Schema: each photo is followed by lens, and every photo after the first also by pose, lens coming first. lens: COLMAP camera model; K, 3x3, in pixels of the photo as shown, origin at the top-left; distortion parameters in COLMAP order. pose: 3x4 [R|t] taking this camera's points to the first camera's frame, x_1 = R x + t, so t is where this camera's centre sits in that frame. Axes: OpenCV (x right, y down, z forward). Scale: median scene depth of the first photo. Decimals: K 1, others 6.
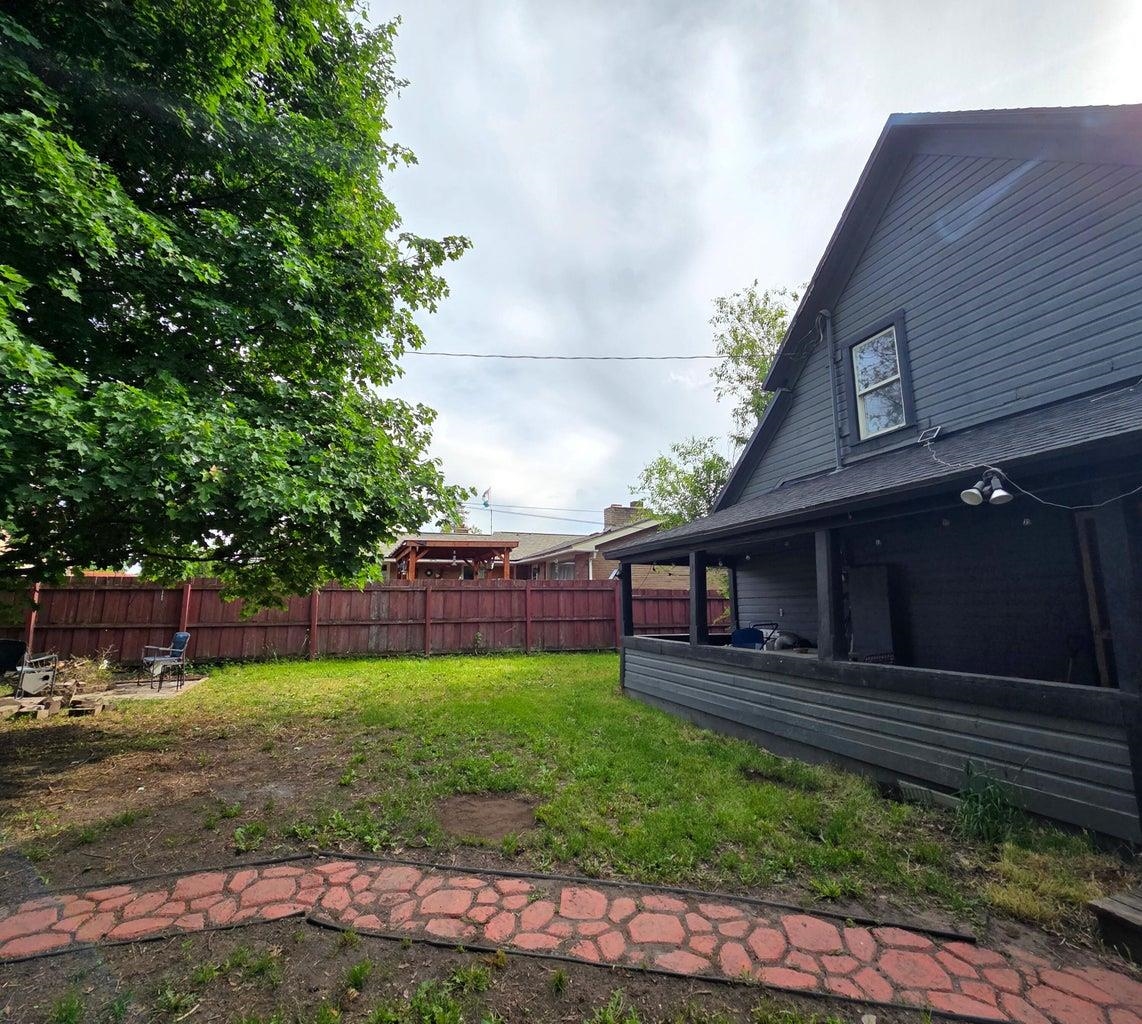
lens RADIAL K [[556.9, 0, 571.0], [0, 556.9, 512.0], [0, 0, 1]] dist [0.001329, -0.001342]
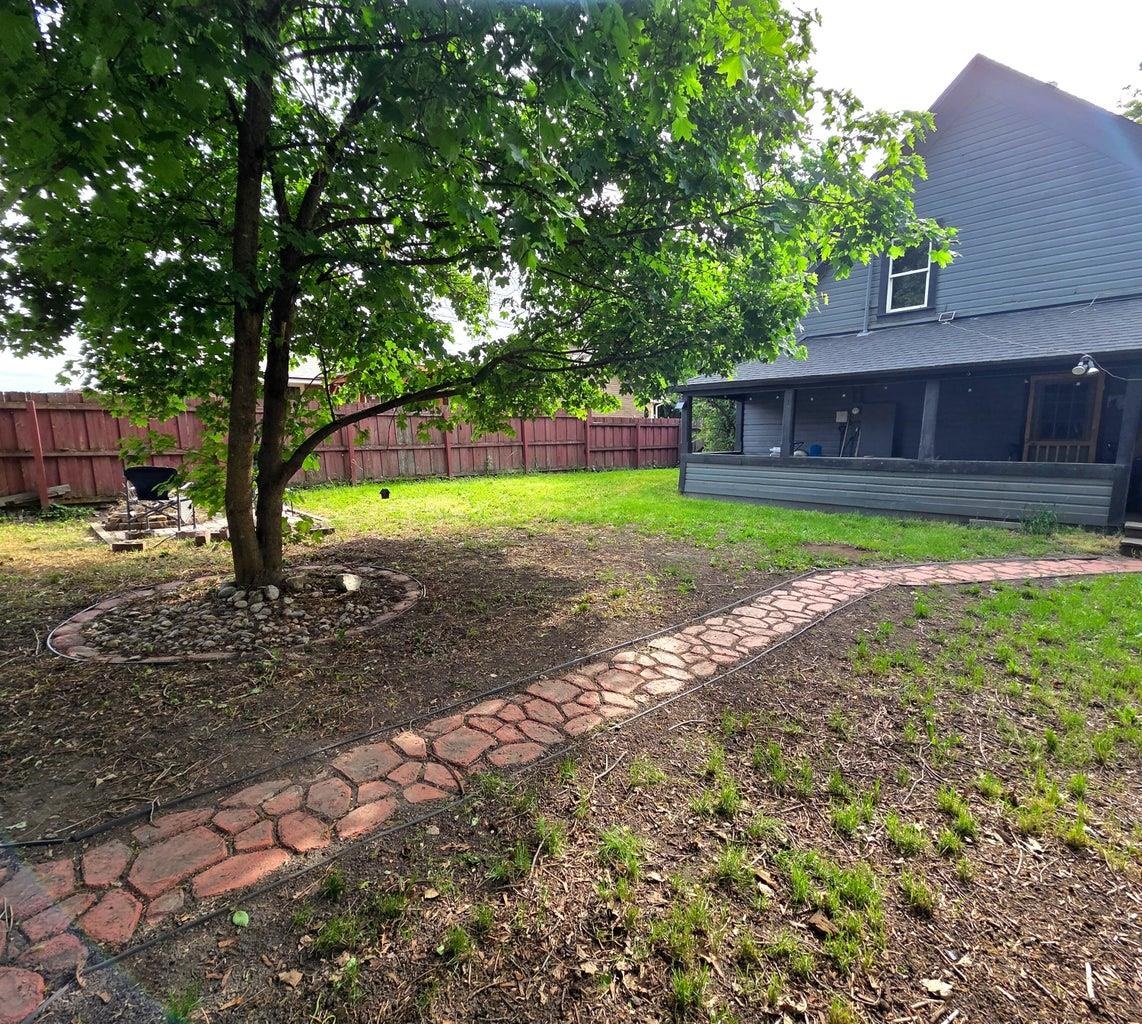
lens RADIAL K [[556.9, 0, 571.0], [0, 556.9, 512.0], [0, 0, 1]] dist [0.001329, -0.001342]
pose [[0.915446, -0.056556, 0.398447, -1.637129], [-0.065364, 0.956034, 0.285878, 0.005481], [-0.397097, -0.287750, 0.871501, -0.121015]]
